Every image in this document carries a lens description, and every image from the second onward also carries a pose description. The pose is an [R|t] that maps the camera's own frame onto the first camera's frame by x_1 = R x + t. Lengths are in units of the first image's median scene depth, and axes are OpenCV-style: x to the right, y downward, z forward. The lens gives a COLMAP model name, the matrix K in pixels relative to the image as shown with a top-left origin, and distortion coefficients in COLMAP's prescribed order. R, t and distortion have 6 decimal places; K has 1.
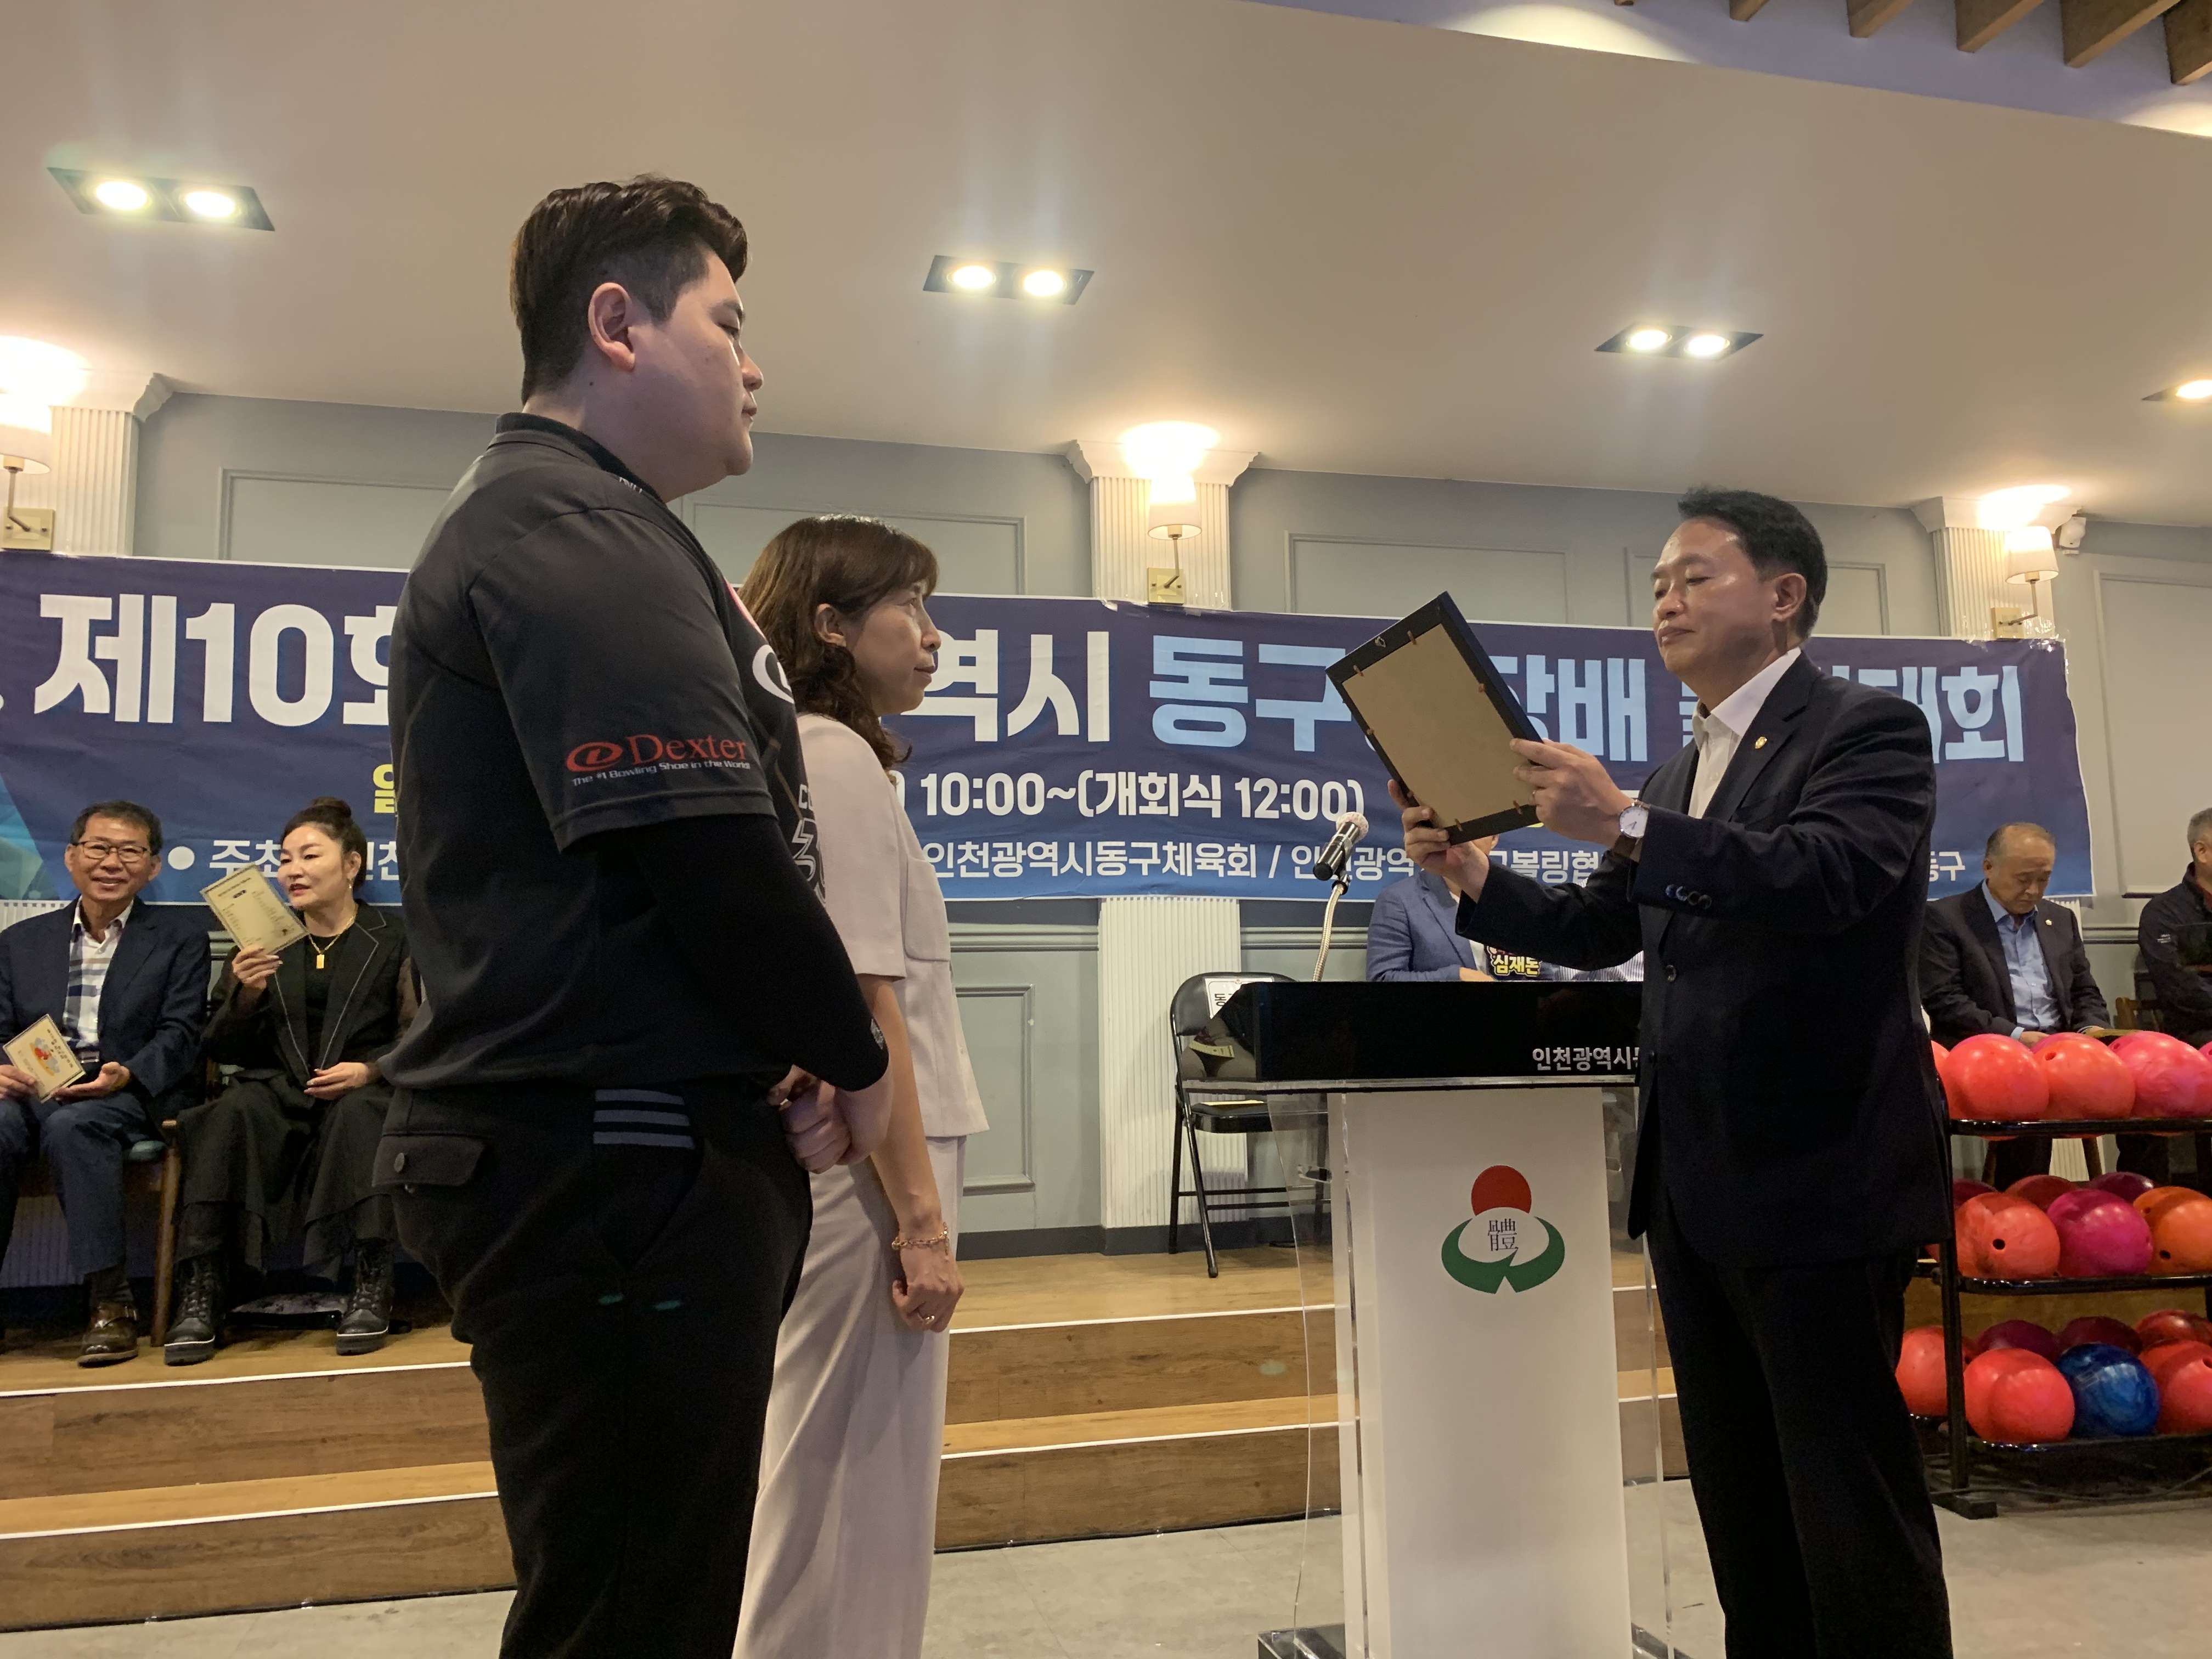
lens RADIAL K [[1674.4, 0, 1118.5], [0, 1674.4, 801.9], [0, 0, 1]] dist [0.062351, -0.090346]
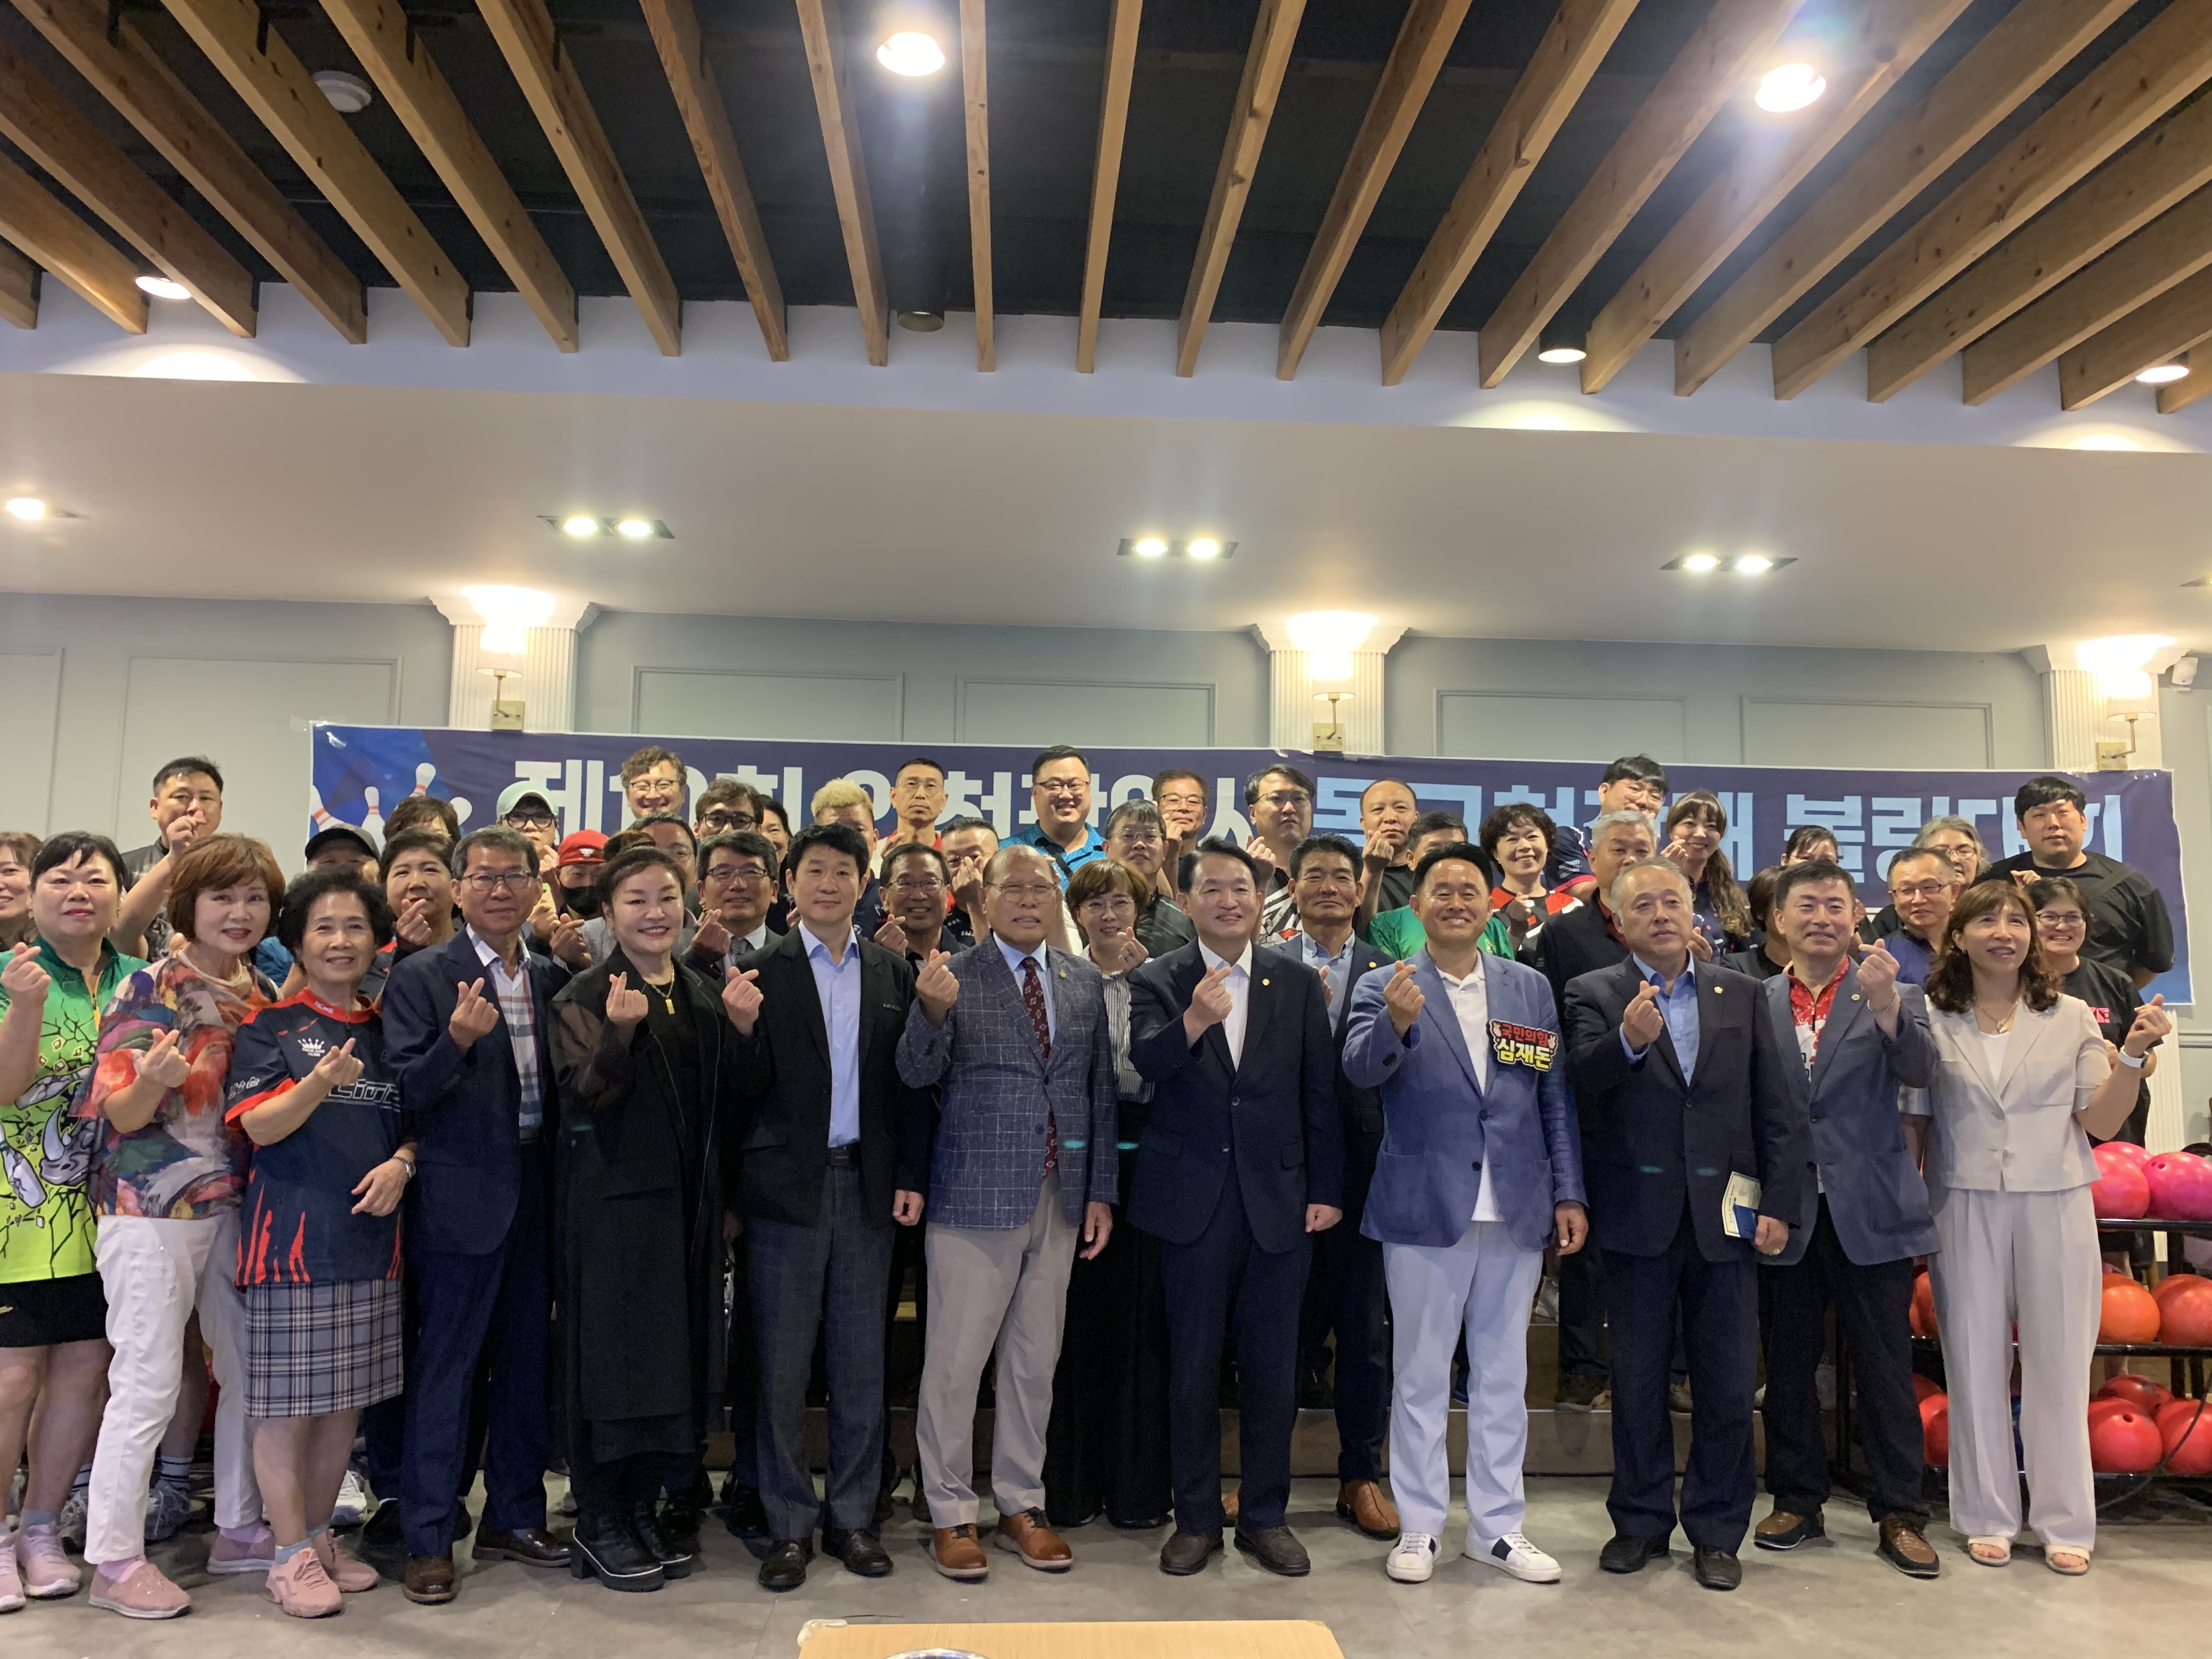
lens RADIAL K [[1670.4, 0, 1106.0], [0, 1670.4, 829.5], [0, 0, 1]] dist [0.078123, -0.106259]
pose [[0.981349, 0.012698, -0.191816, 0.107644], [-0.010277, 0.999855, 0.013613, -0.077552], [0.191961, -0.011388, 0.981336, -0.257234]]
